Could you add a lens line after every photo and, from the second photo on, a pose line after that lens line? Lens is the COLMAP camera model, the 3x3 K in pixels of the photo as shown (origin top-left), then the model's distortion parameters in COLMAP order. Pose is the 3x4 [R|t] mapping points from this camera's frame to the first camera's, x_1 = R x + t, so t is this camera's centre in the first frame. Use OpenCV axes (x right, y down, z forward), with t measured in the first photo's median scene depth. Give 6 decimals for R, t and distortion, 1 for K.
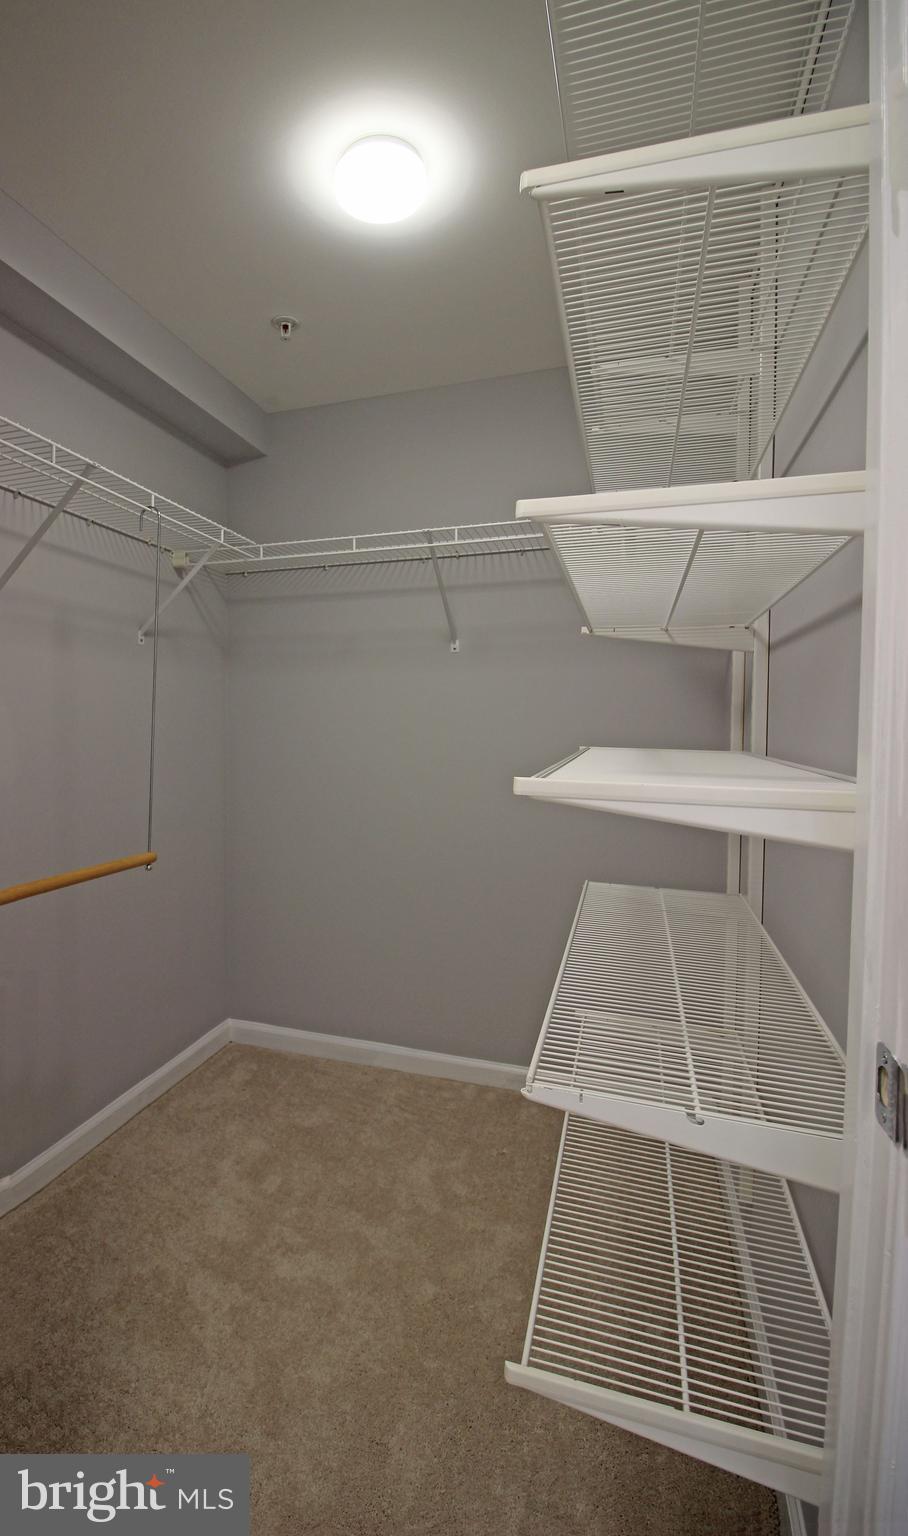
lens RADIAL K [[770.6, 0, 452.0], [0, 770.6, 758.8], [0, 0, 1]] dist [-0.000991, -0.021238]
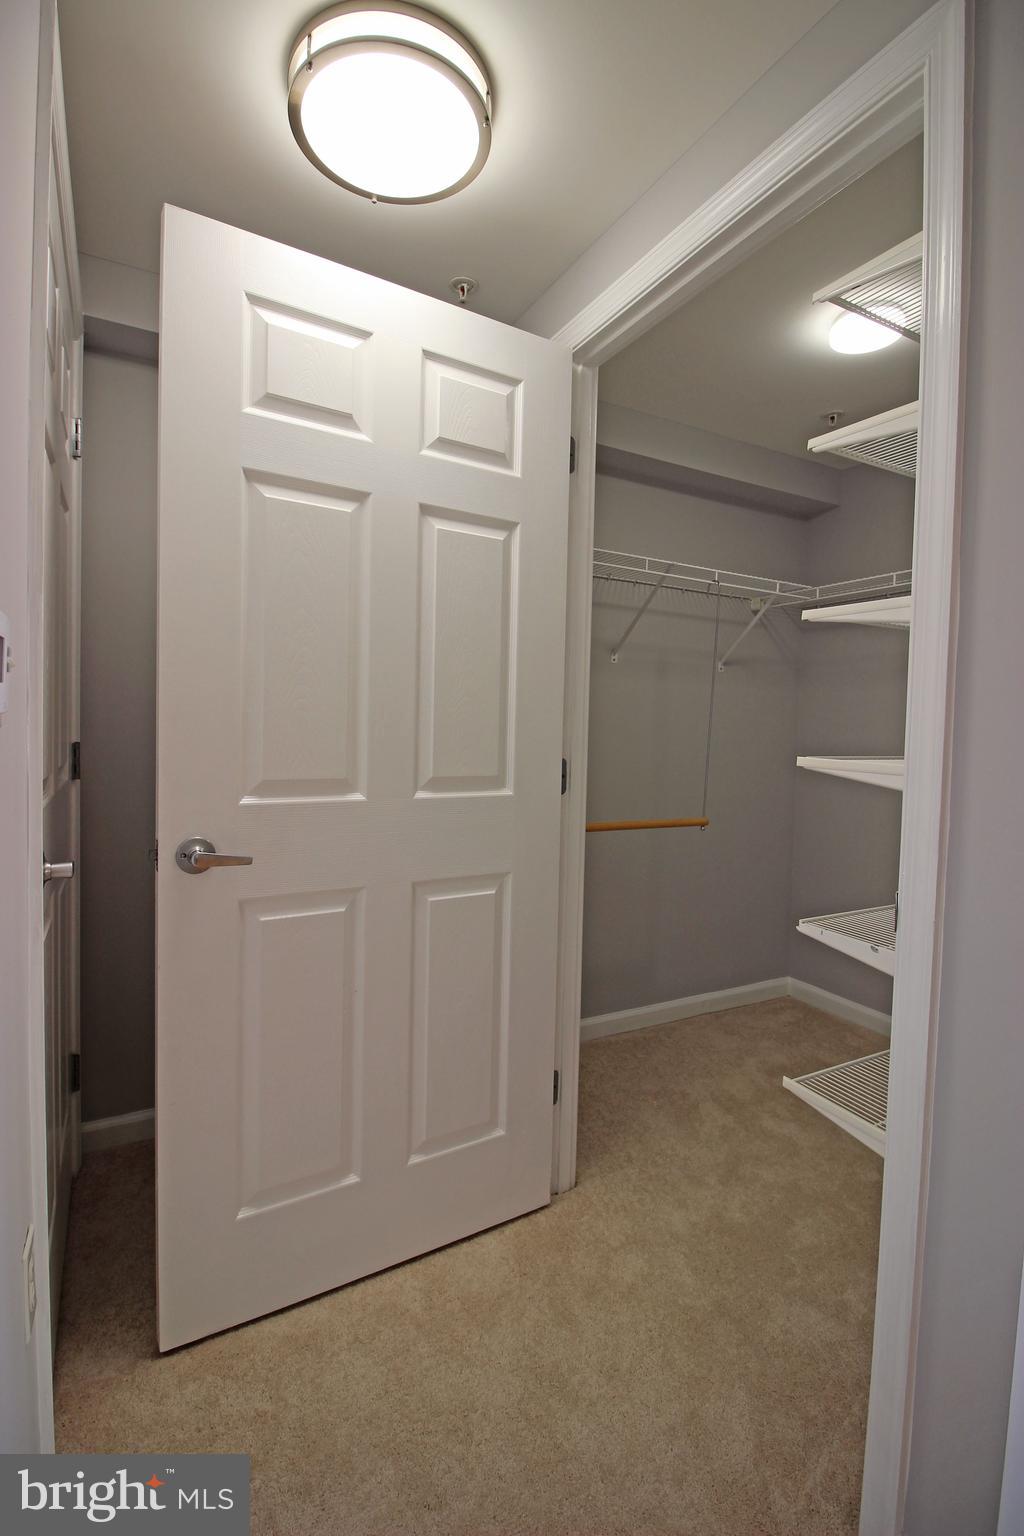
lens RADIAL K [[710.6, 0, 502.2], [0, 710.6, 752.0], [0, 0, 1]] dist [0.002826, -0.014749]
pose [[0.733432, 0.037641, -0.678720, 0.197559], [-0.049564, 0.998769, 0.001831, 0.012055], [0.677954, 0.032298, 0.734395, -0.209003]]
